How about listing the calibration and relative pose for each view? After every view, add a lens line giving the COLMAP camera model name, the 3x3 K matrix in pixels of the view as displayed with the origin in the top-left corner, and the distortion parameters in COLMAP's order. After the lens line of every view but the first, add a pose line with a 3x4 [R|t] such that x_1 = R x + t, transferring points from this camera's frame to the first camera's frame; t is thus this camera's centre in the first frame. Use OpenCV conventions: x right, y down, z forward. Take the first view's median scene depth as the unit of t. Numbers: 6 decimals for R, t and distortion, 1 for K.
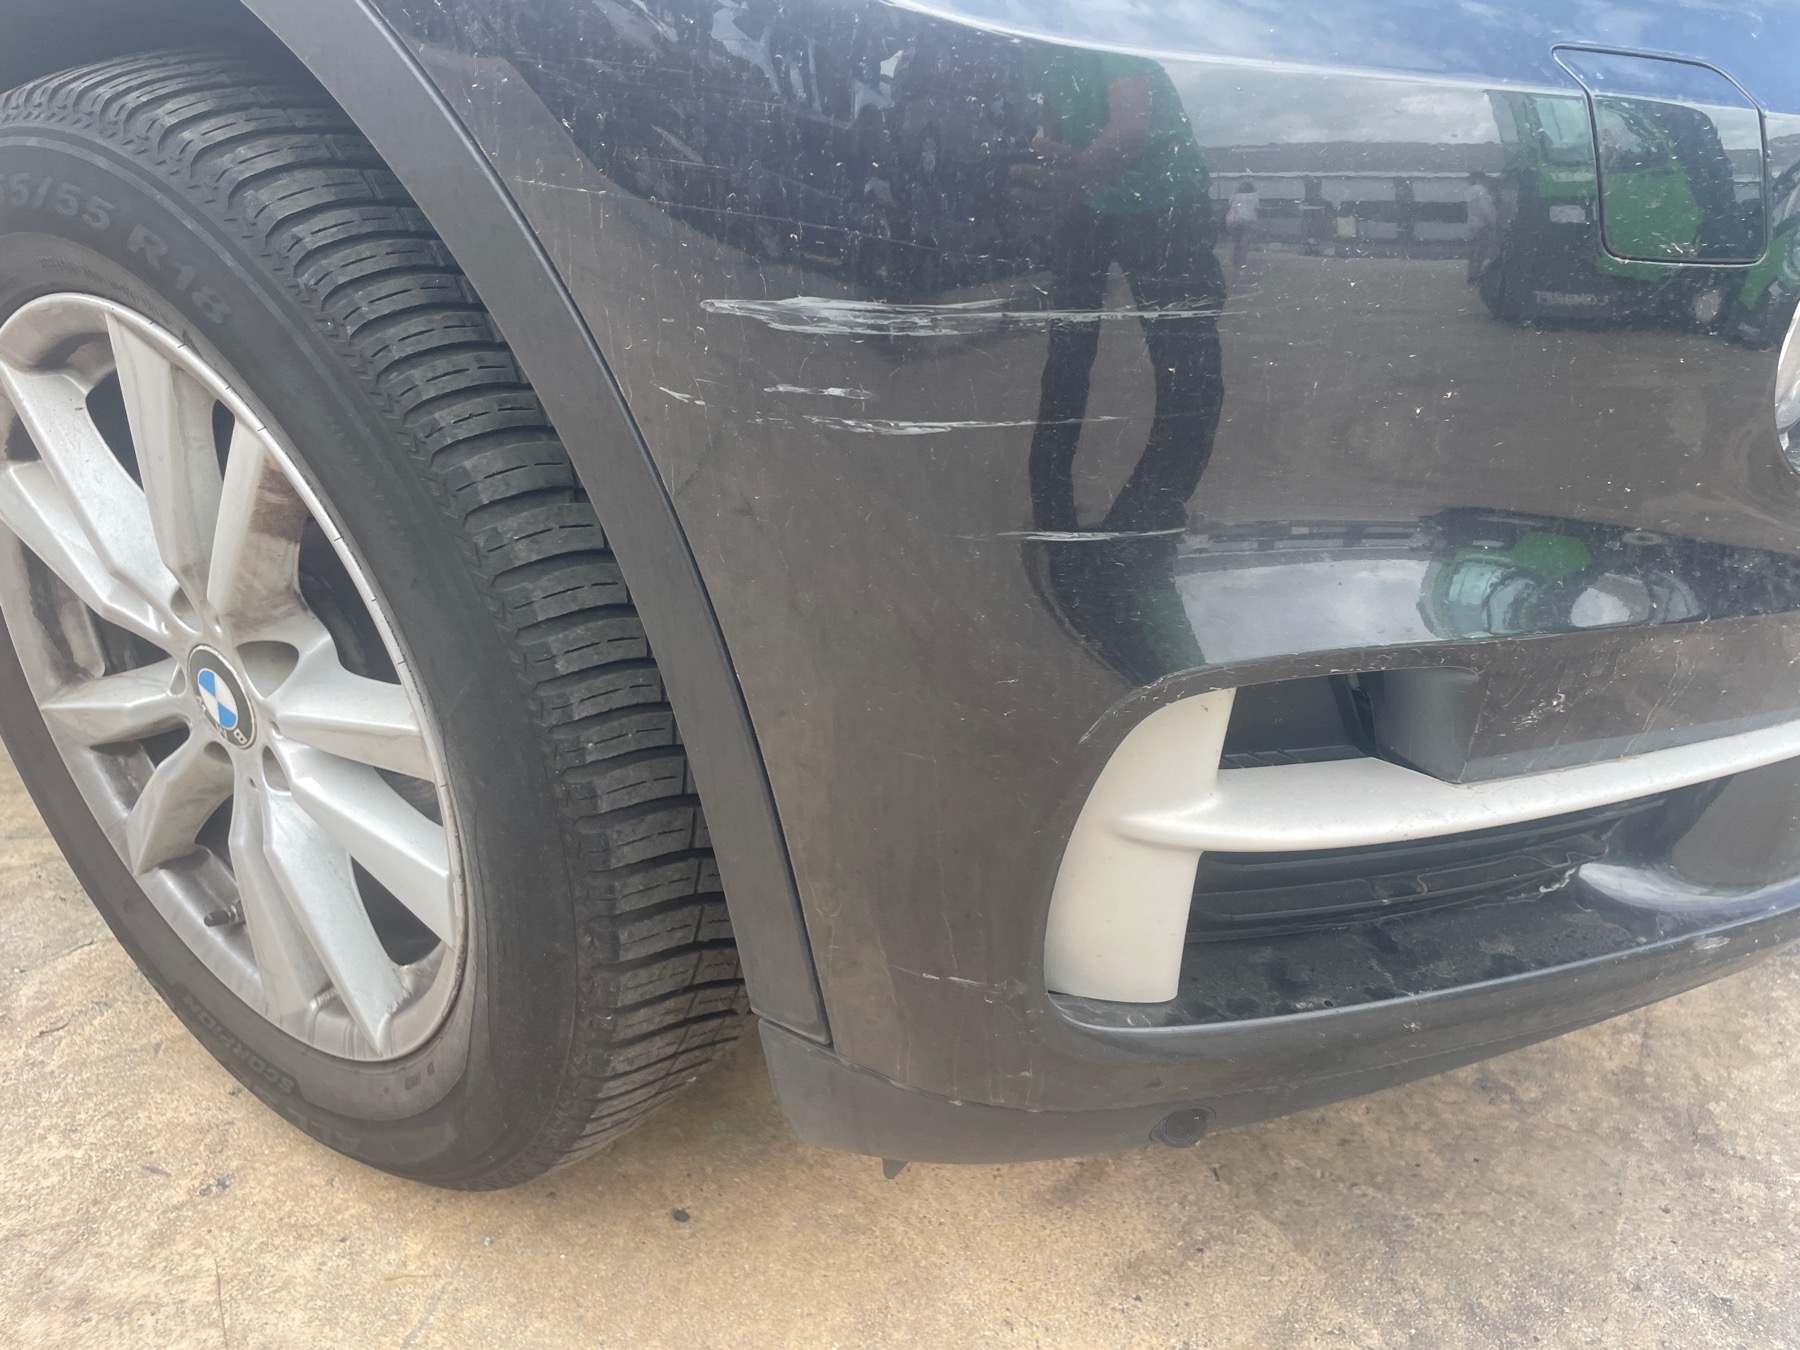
lens RADIAL K [[1355.8, 0, 916.7], [0, 1355.8, 666.0], [0, 0, 1]] dist [0.076918, -0.099821]
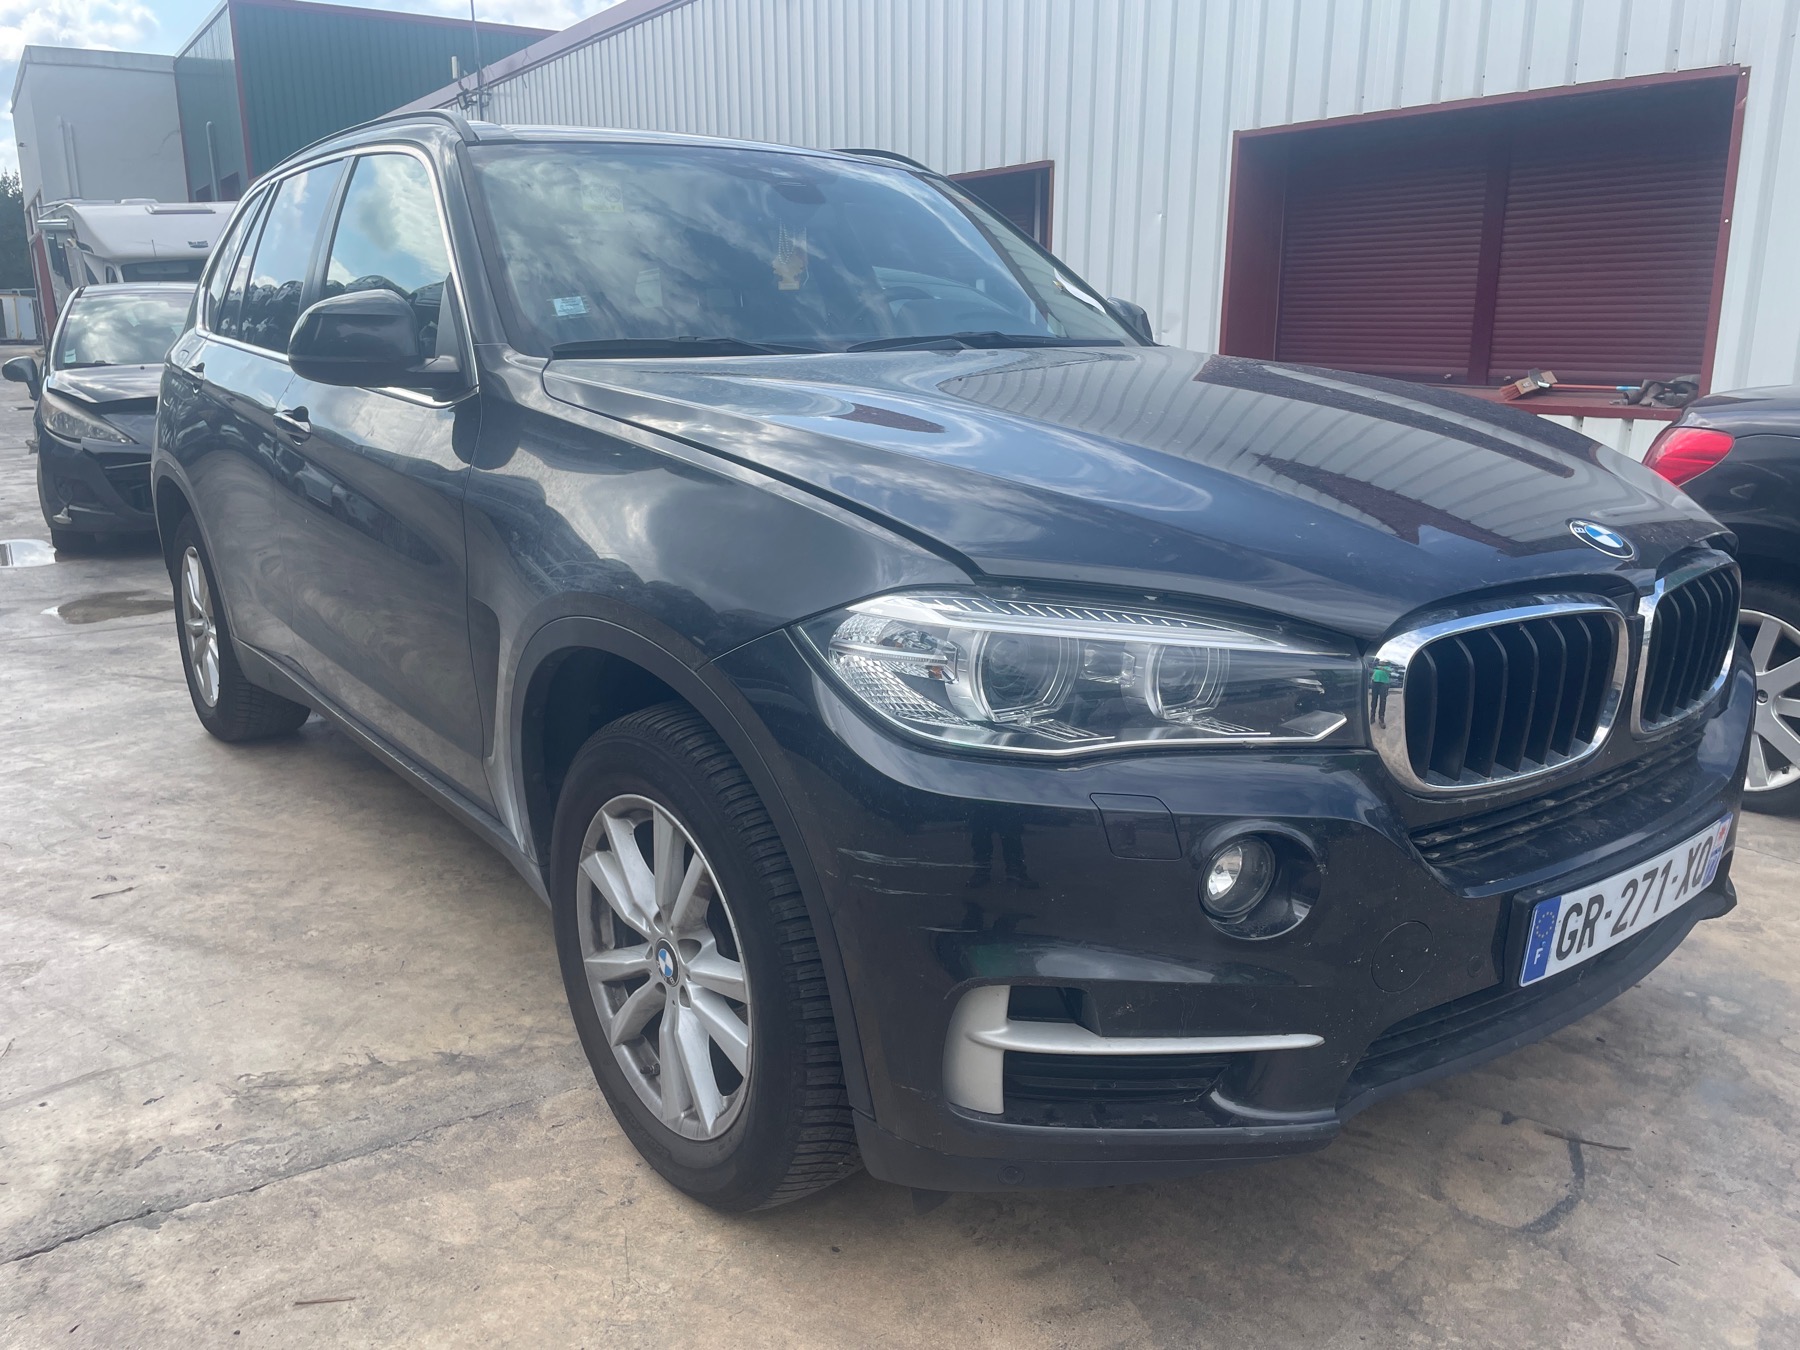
lens RADIAL K [[1368.4, 0, 886.6], [0, 1368.4, 676.1], [0, 0, 1]] dist [0.091013, -0.121029]
pose [[0.960971, 0.041492, -0.273521, 0.450259], [-0.103951, 0.970394, -0.218011, 0.021446], [0.256377, 0.237935, 0.936834, -1.160109]]
